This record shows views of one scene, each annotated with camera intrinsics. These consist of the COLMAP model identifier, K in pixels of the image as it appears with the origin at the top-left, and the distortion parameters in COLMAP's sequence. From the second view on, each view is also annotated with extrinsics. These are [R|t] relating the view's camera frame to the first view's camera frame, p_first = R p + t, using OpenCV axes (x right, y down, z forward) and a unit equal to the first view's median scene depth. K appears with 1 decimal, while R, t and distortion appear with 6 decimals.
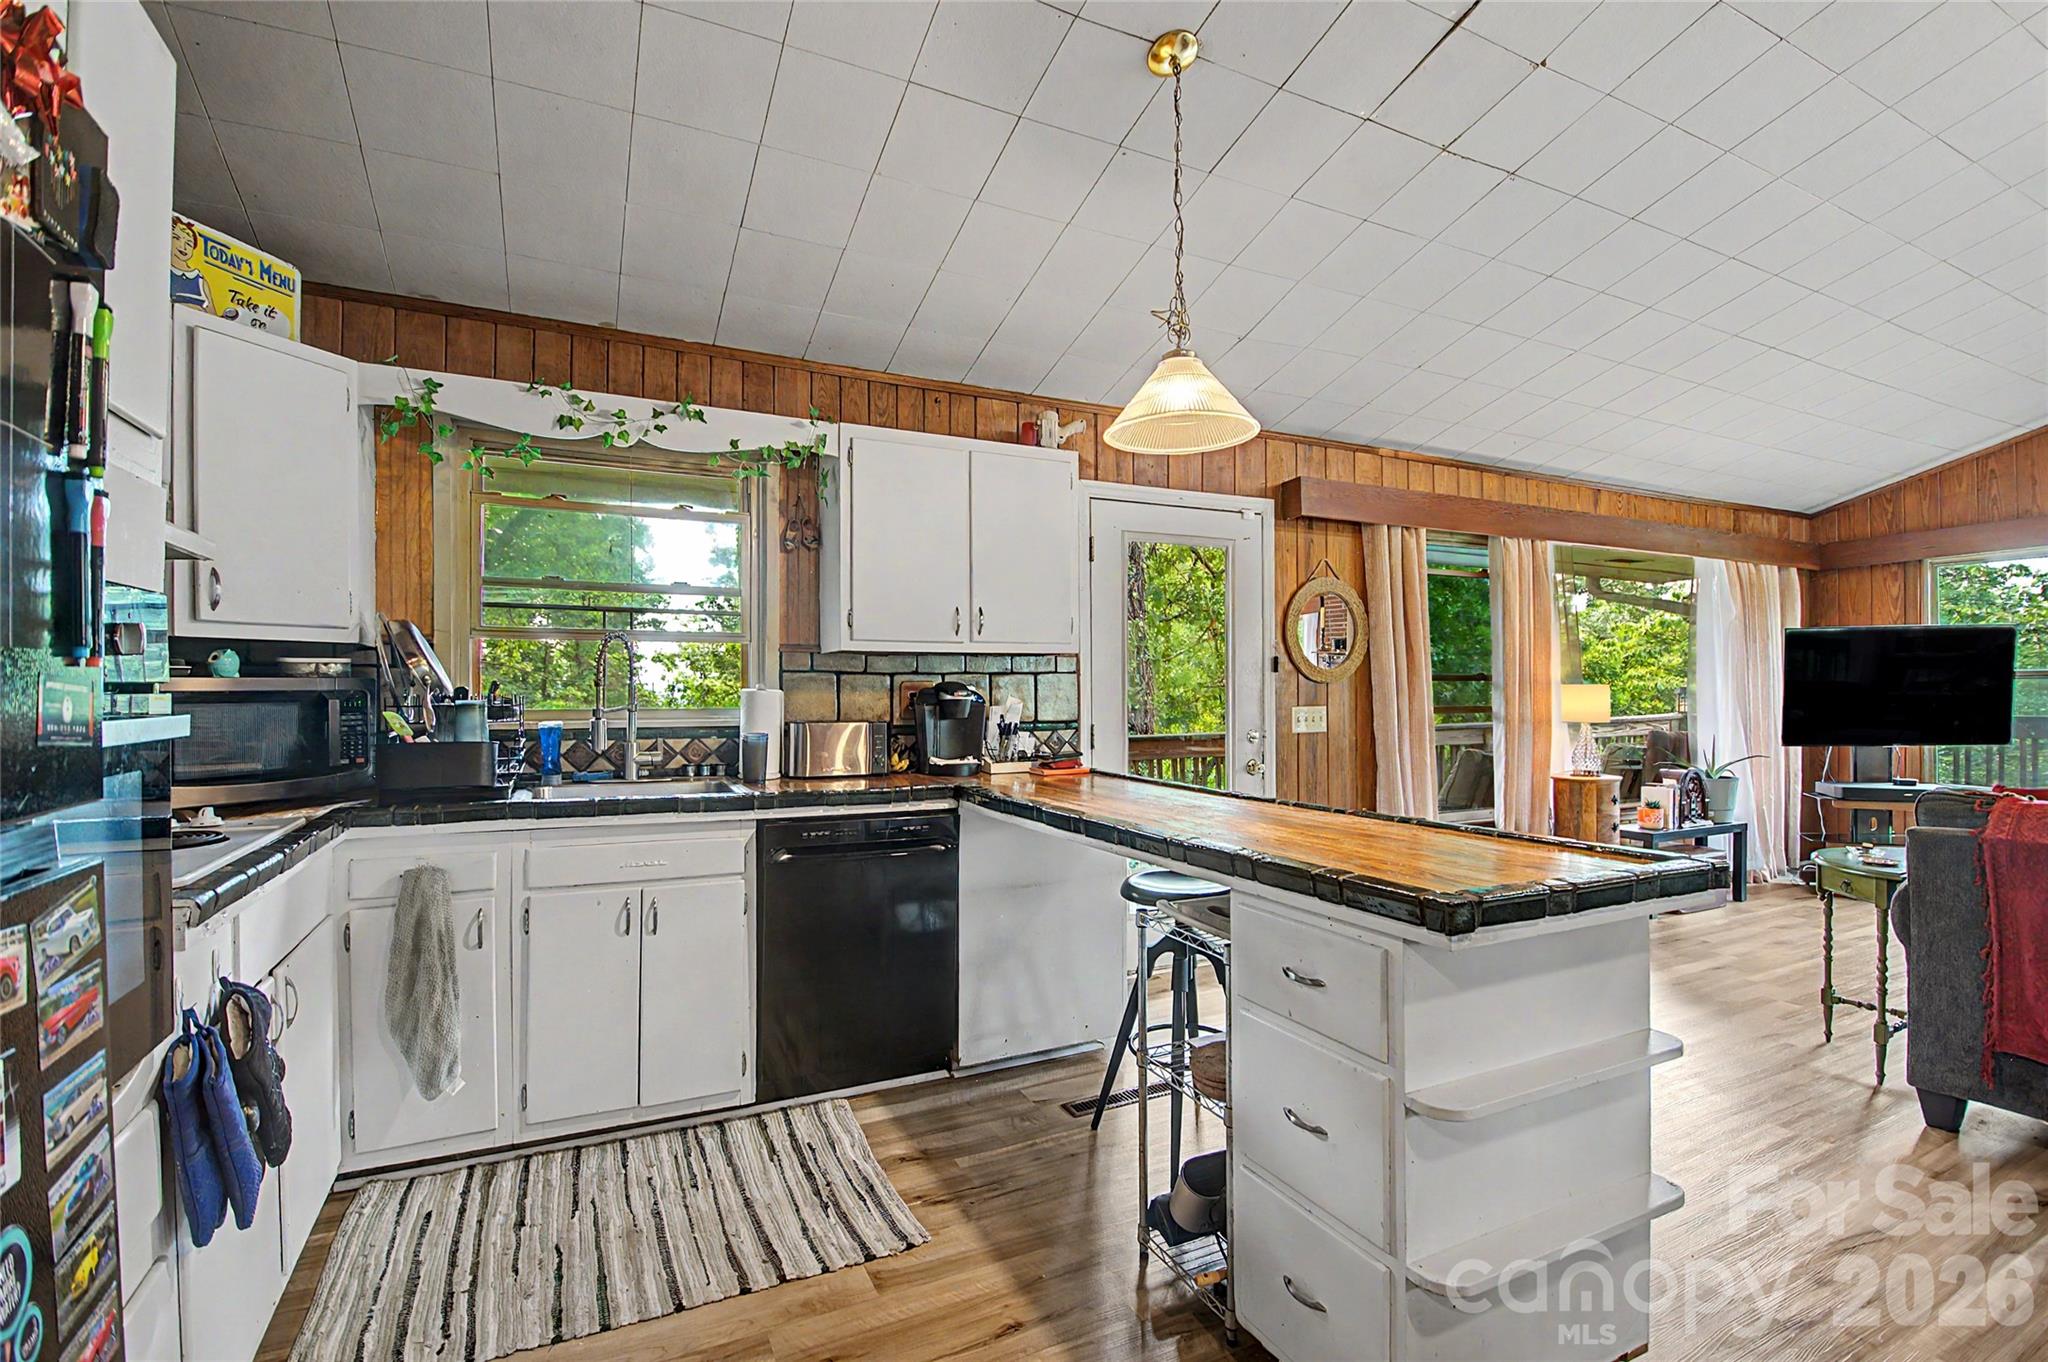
lens RADIAL K [[923.6, 0, 1024.0], [0, 923.6, 681.0], [0, 0, 1]] dist [0.015786, -0.023548]
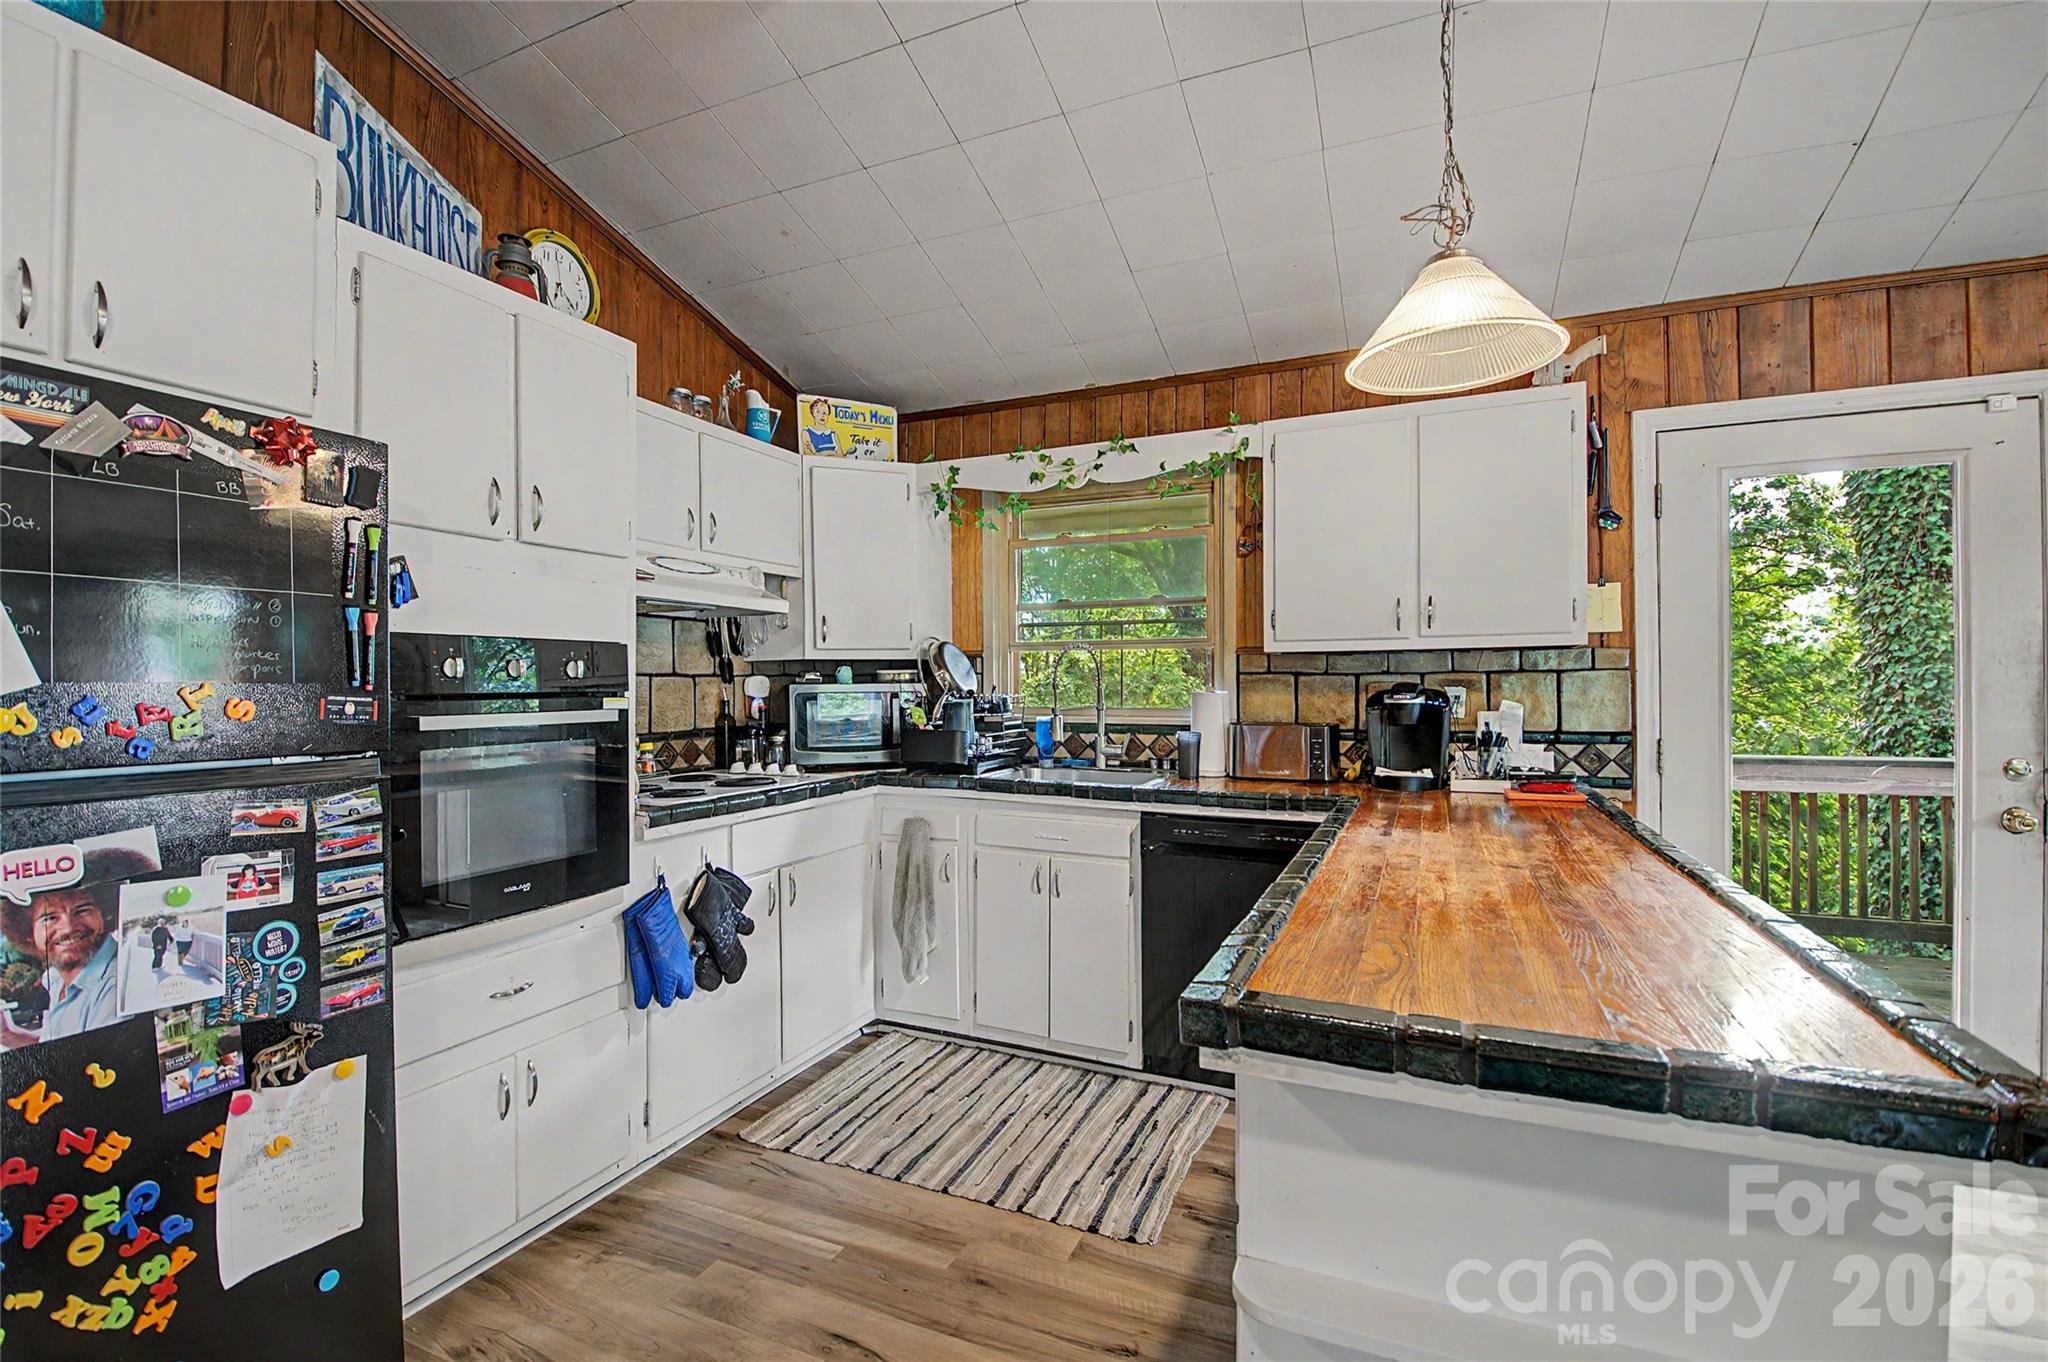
lens RADIAL K [[902.5, 0, 1024.0], [0, 902.5, 681.0], [0, 0, 1]] dist [0.001987, -0.000097]
pose [[0.639874, -0.005011, -0.768463, 0.376933], [0.008556, 0.999963, 0.000604, -0.004932], [0.768432, -0.006961, 0.639893, 0.182145]]
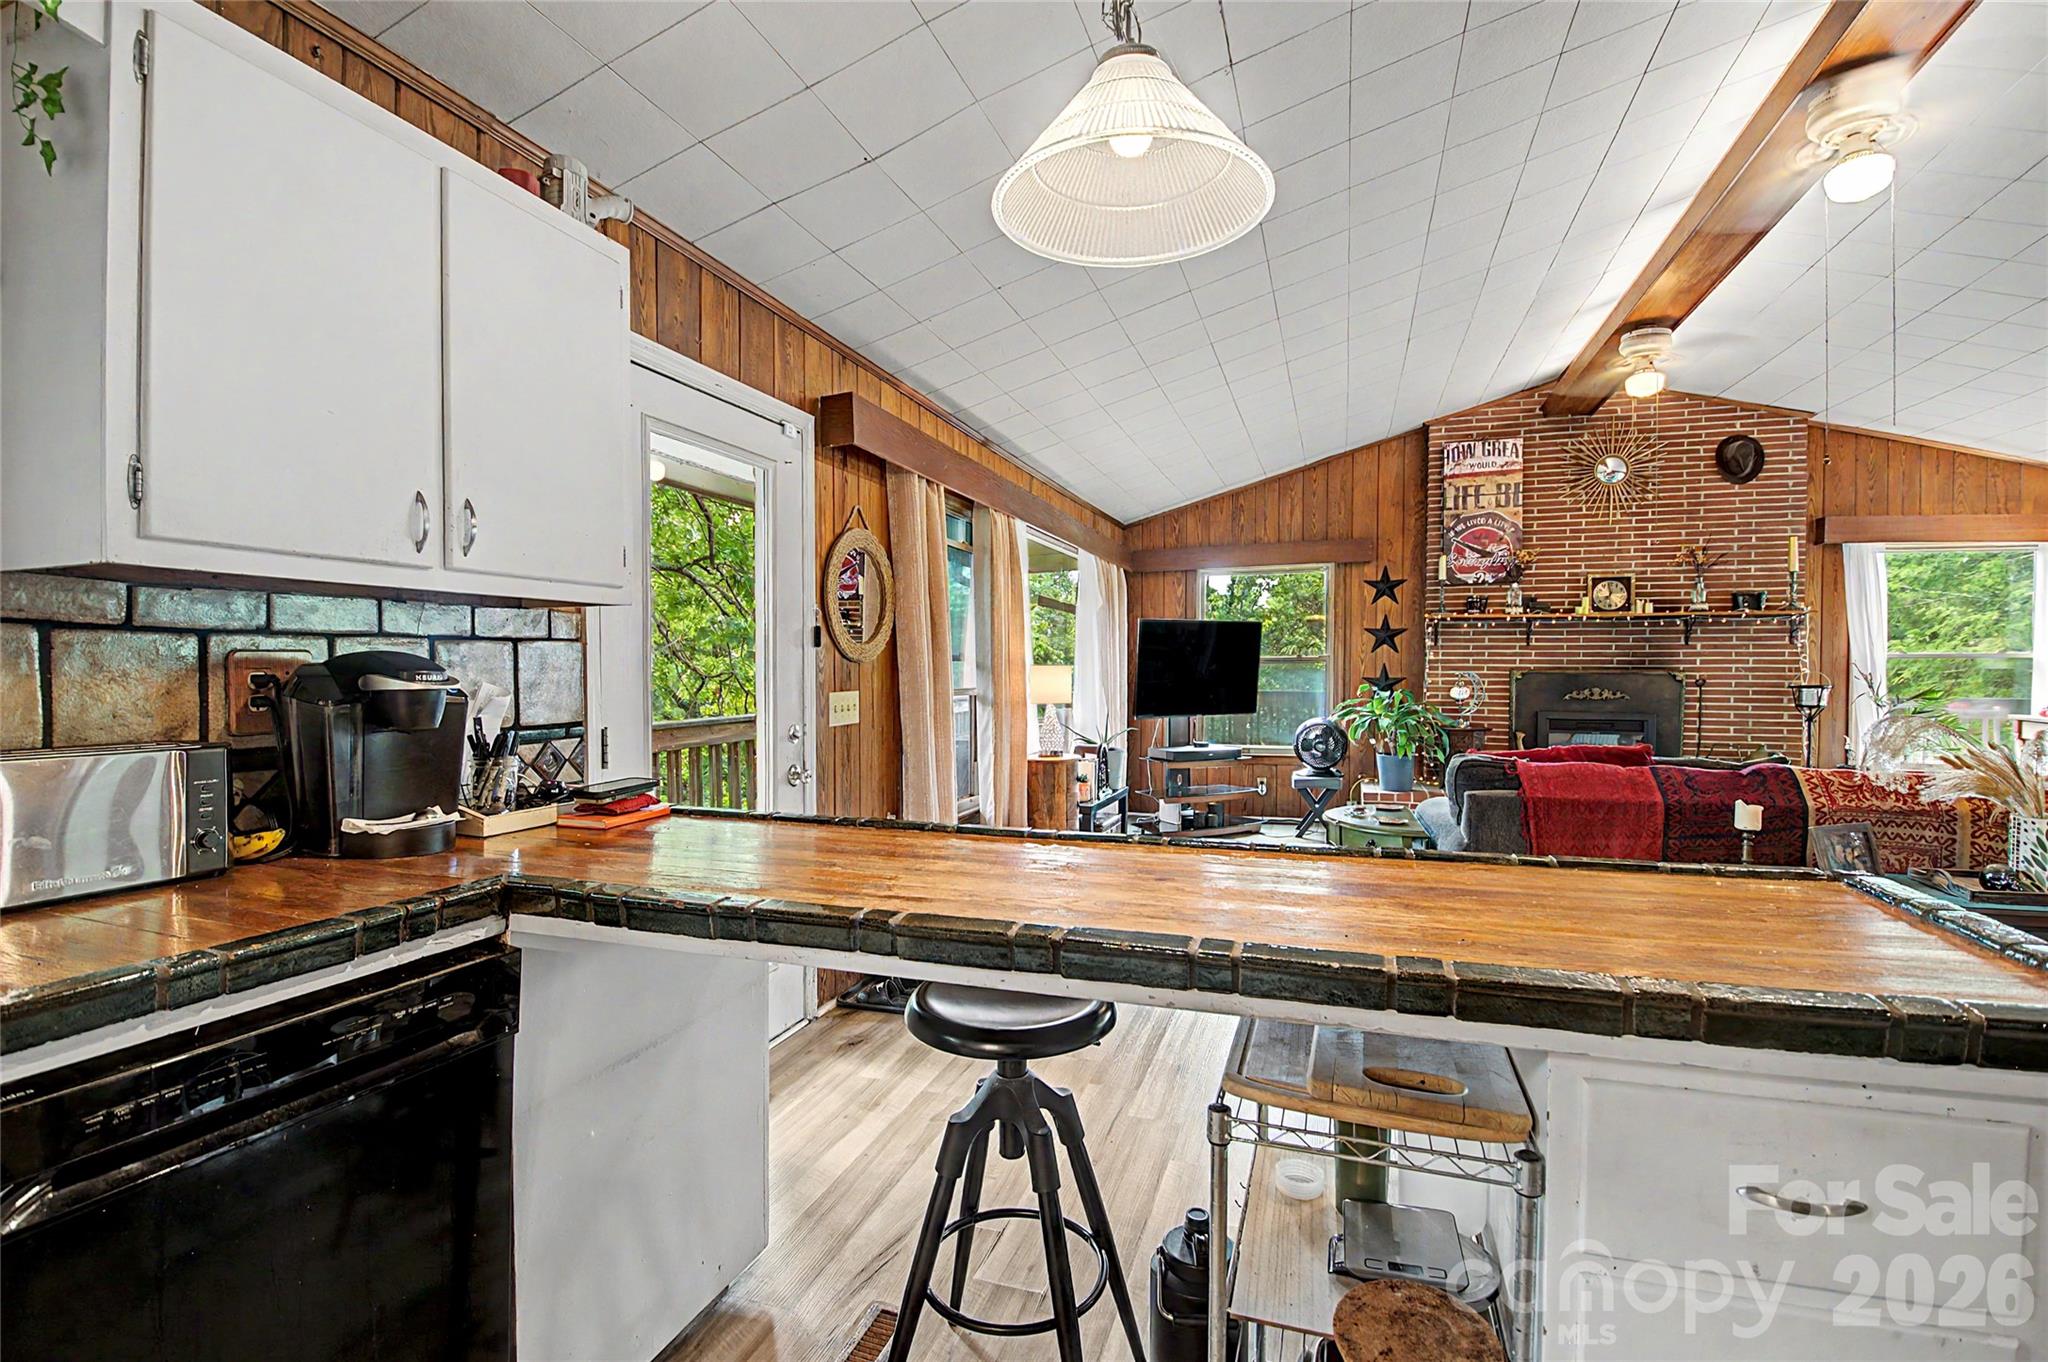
lens RADIAL K [[927.4, 0, 1031.6], [0, 927.4, 687.0], [0, 0, 1]] dist [0.014577, -0.025458]
pose [[0.704517, -0.010588, 0.709608, -0.196004], [-0.009017, 0.999674, 0.023869, 0.004754], [-0.709630, -0.023215, 0.704192, 0.470963]]
